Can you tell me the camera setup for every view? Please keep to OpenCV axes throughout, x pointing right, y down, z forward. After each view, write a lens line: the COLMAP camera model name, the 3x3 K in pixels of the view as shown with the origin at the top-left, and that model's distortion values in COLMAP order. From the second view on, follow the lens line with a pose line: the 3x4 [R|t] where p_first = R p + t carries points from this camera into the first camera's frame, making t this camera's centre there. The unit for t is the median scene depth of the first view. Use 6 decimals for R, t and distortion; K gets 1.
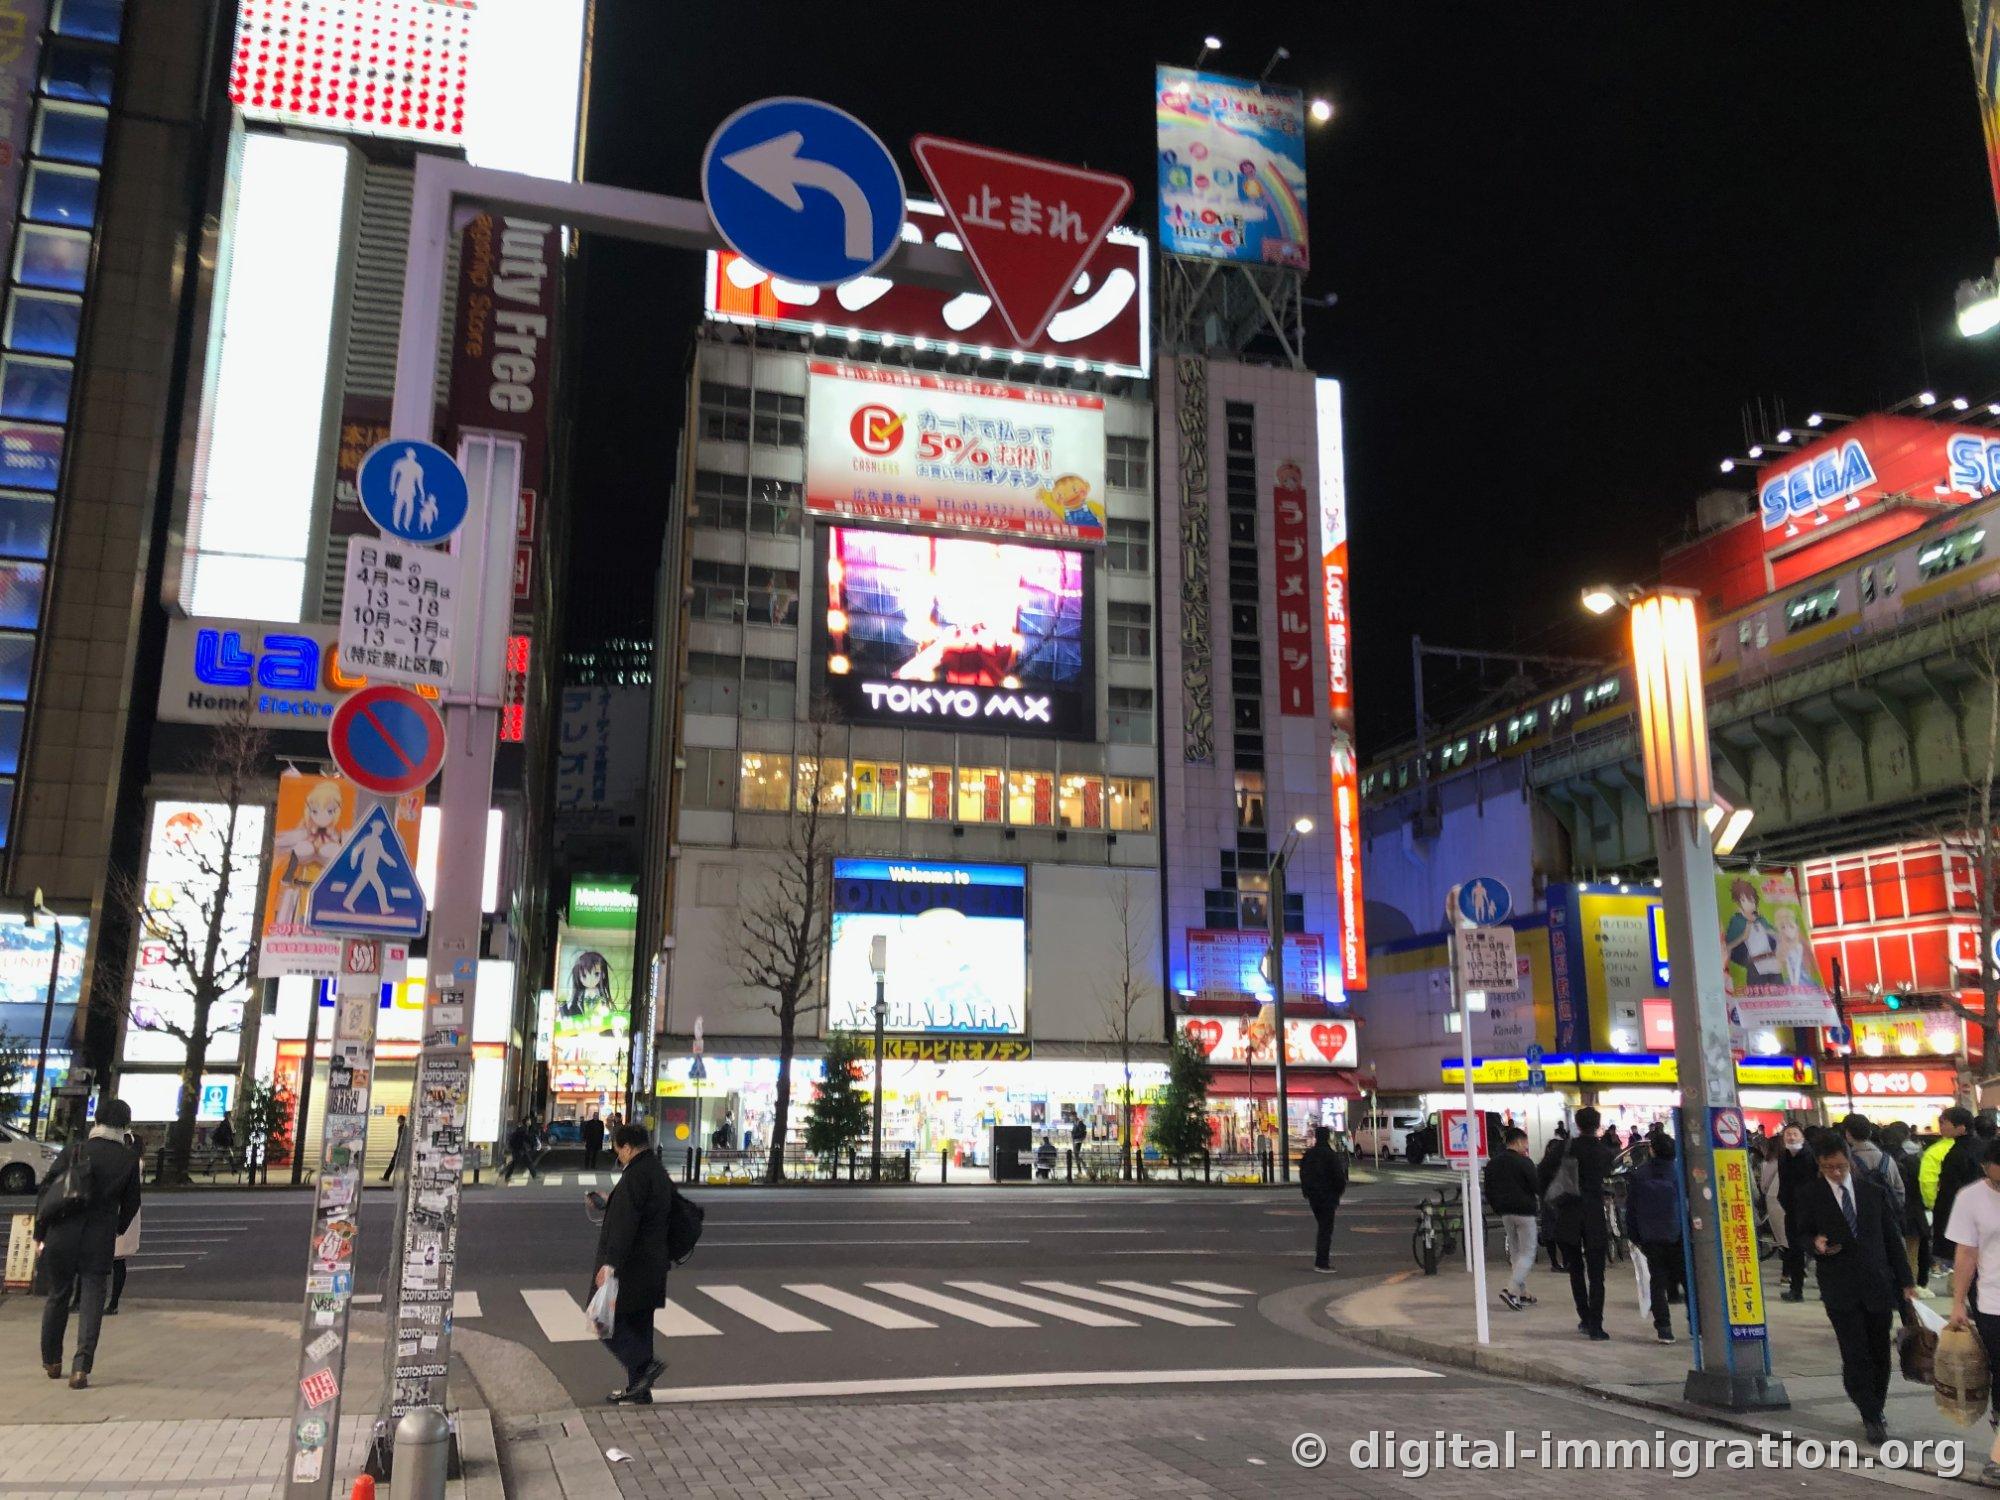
lens RADIAL K [[1645.3, 0, 990.8], [0, 1645.3, 726.4], [0, 0, 1]] dist [0.036601, -0.001533]
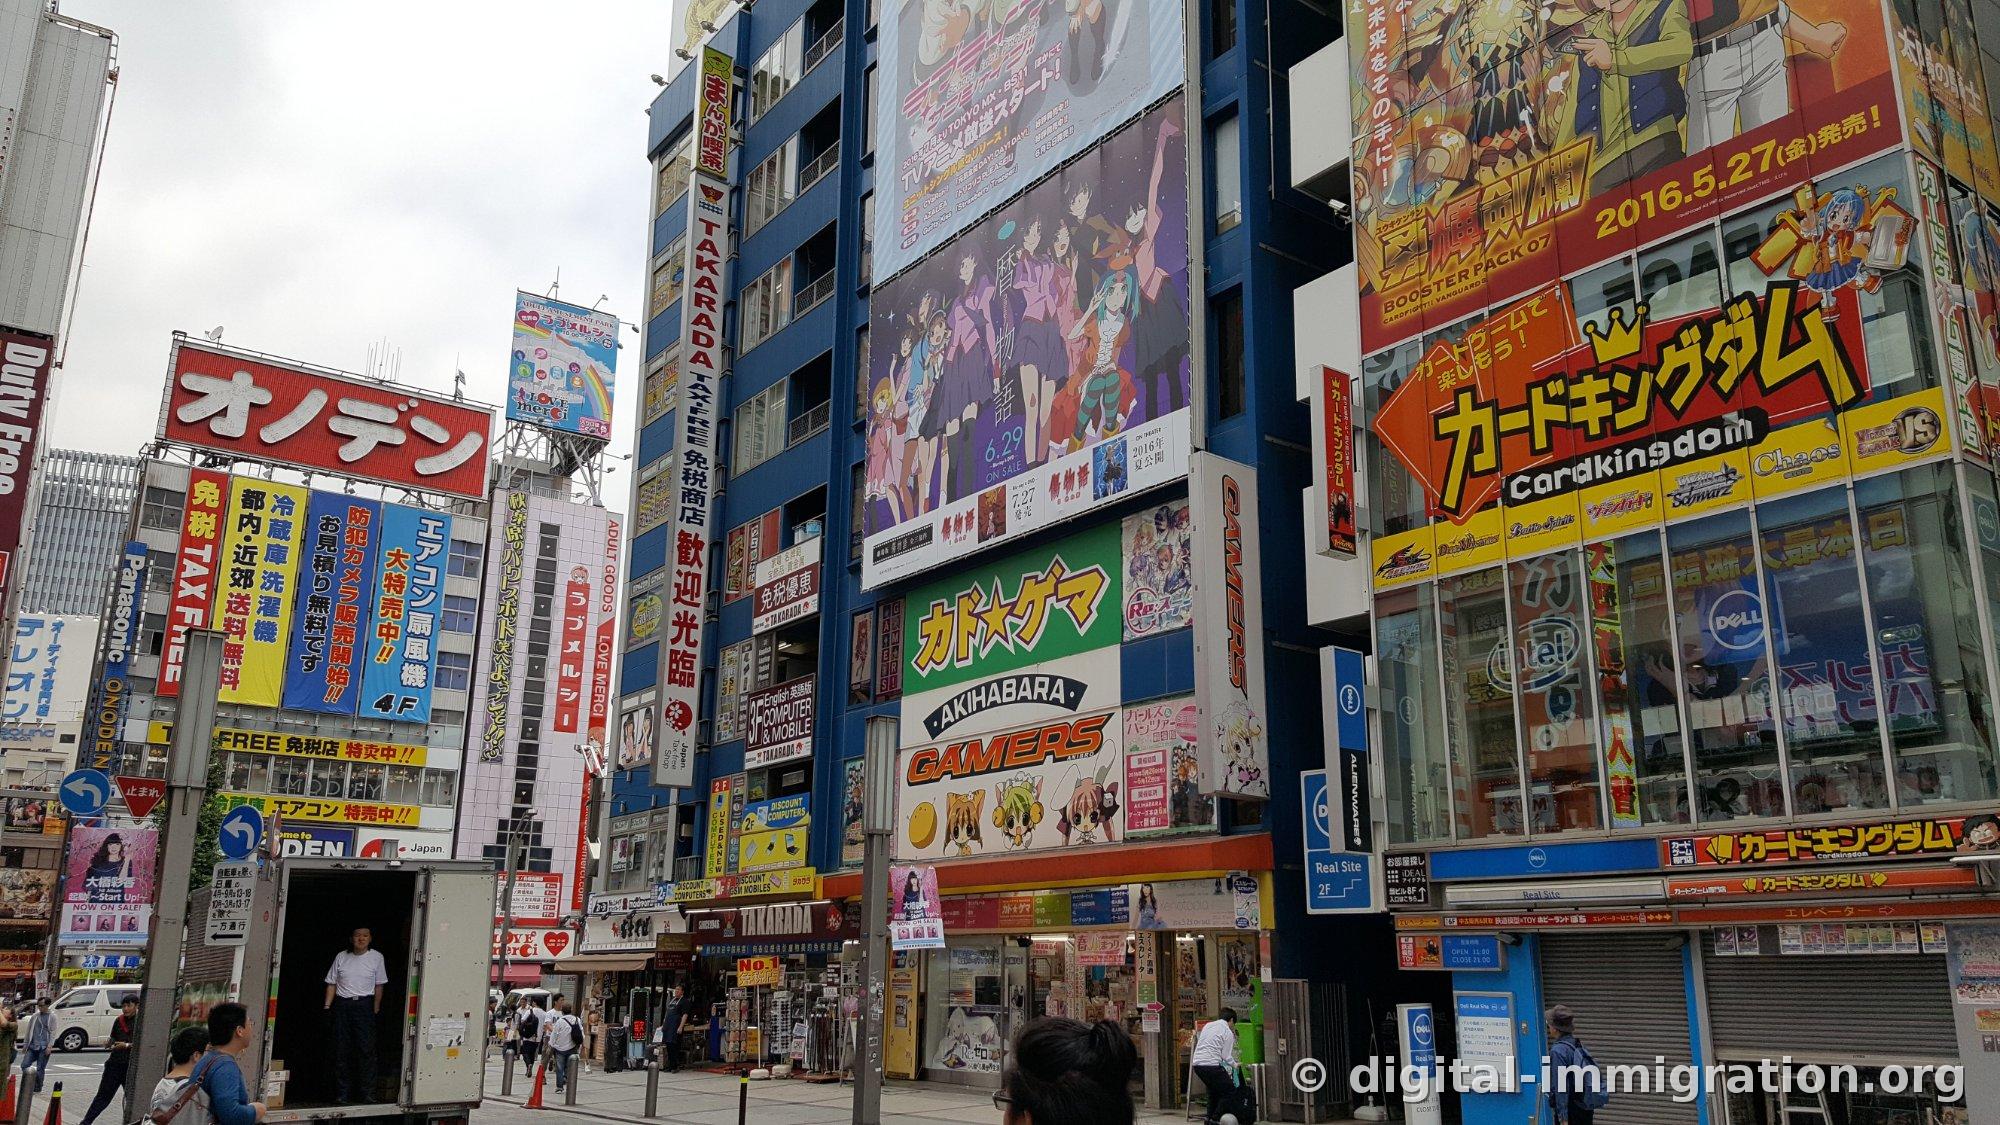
lens RADIAL K [[1466.1, 0, 1002.4], [0, 1466.1, 610.9], [0, 0, 1]] dist [0.008031, -0.000429]
pose [[0.939121, 0.089941, 0.331606, 0.103337], [-0.083962, 0.995944, -0.032345, -0.109925], [-0.333170, 0.002533, 0.942863, -0.442498]]
